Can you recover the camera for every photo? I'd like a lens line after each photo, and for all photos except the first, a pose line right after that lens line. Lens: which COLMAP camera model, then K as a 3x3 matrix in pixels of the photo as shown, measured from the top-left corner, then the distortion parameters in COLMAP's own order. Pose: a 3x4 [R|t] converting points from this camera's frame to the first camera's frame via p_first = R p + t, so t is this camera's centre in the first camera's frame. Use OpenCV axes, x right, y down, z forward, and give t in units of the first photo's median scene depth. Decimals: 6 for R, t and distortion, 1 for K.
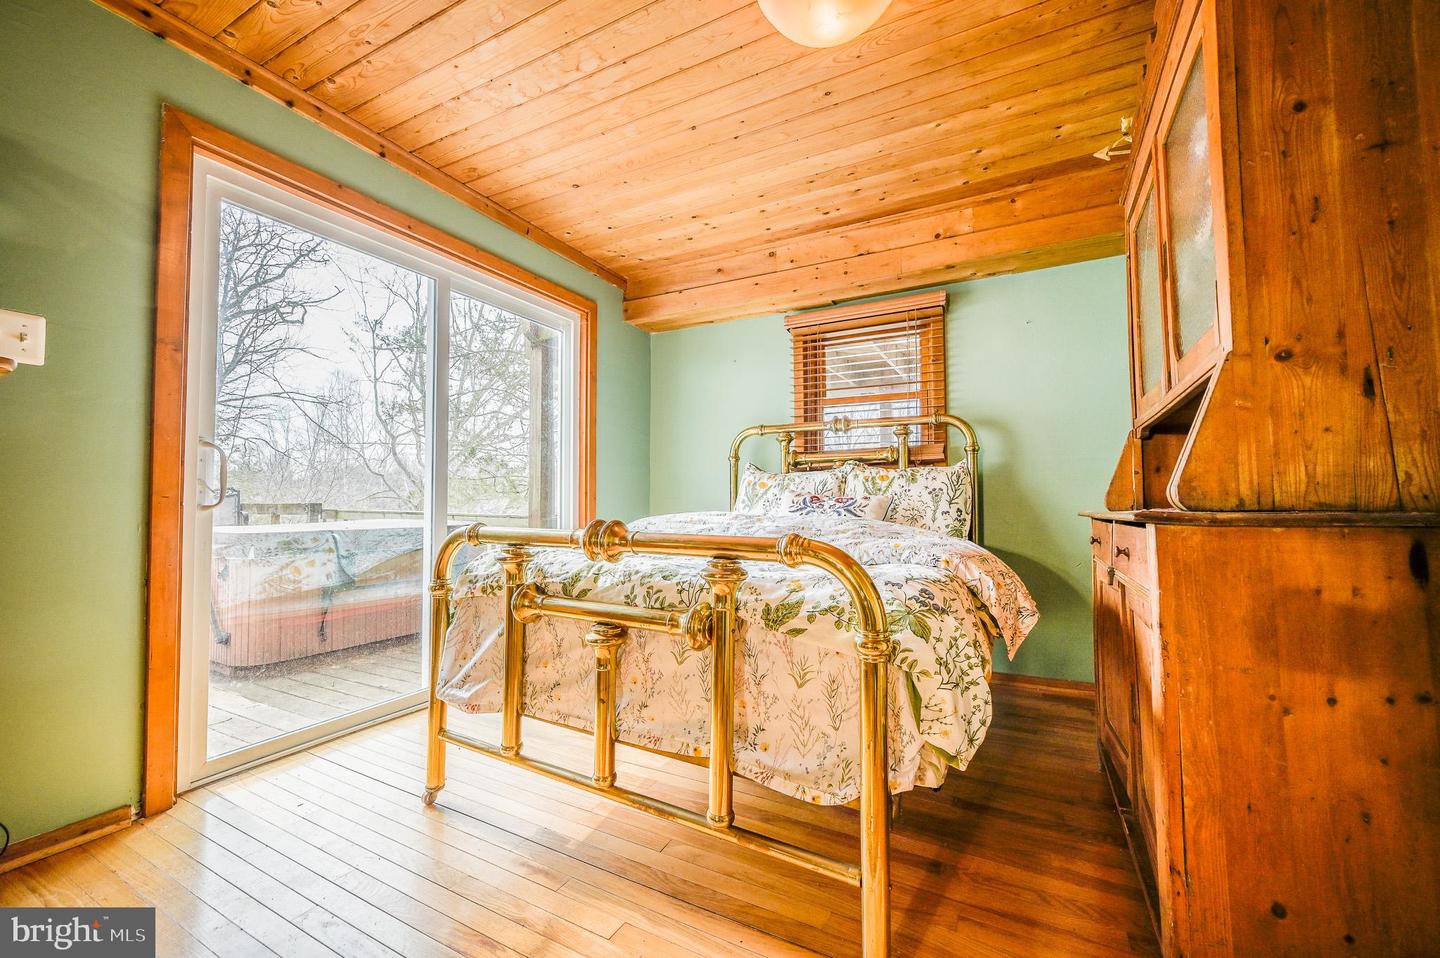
lens RADIAL K [[569.1, 0, 722.9], [0, 569.1, 477.6], [0, 0, 1]] dist [-0.000697, -0.000245]
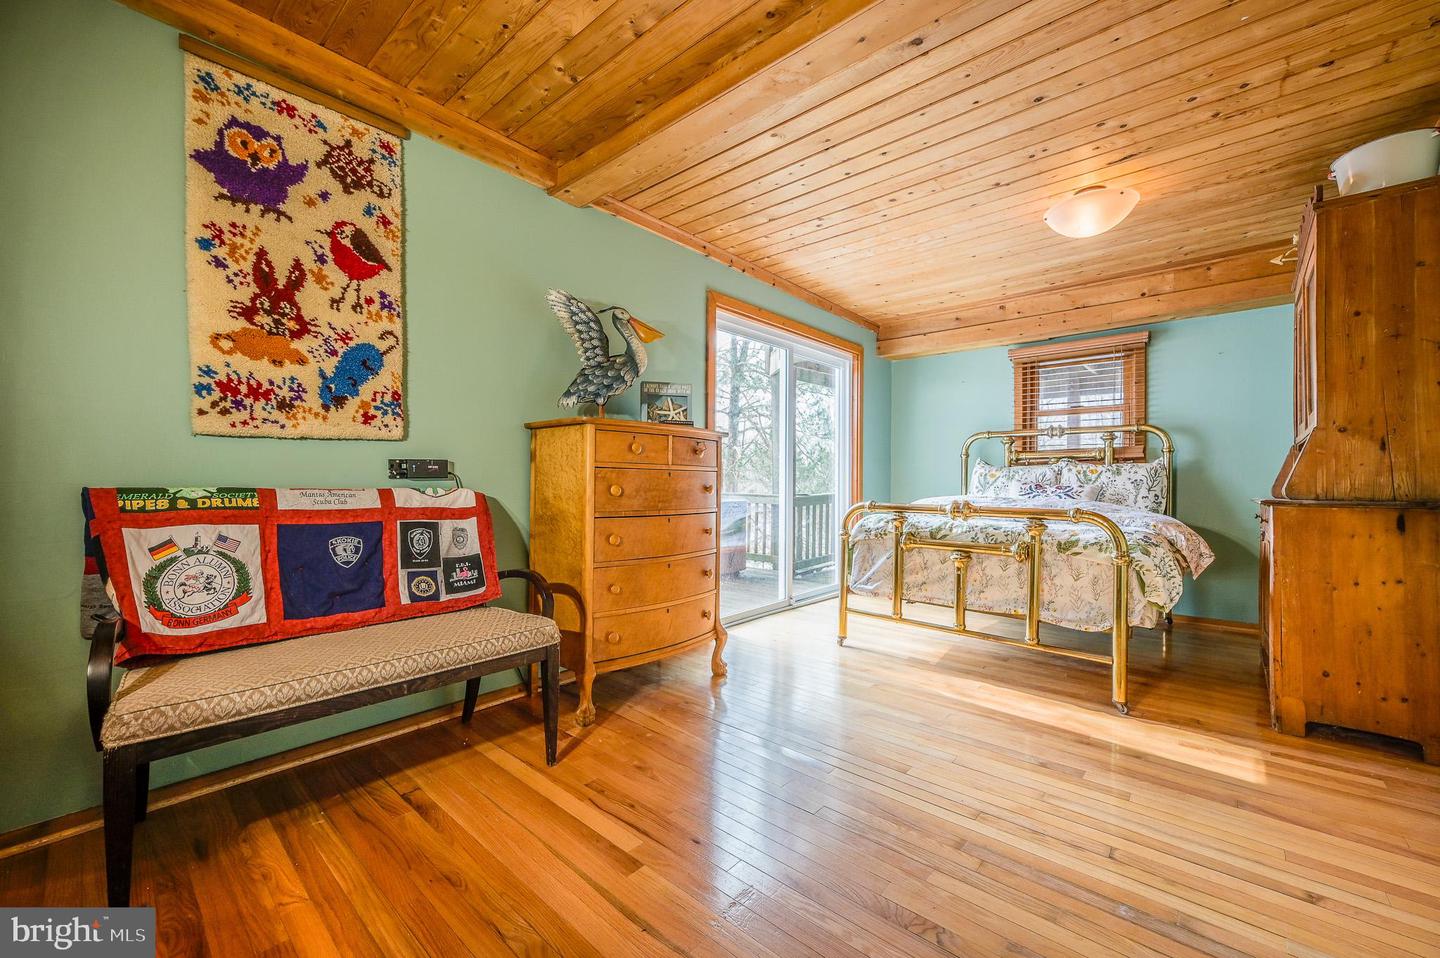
lens RADIAL K [[569.1, 0, 718.7], [0, 569.1, 480.5], [0, 0, 1]] dist [-0.000697, -0.000245]
pose [[0.970582, 0.004436, -0.240728, -0.595400], [0.005808, 0.999108, 0.041826, -0.090766], [0.240699, -0.041994, 0.969691, -1.244099]]
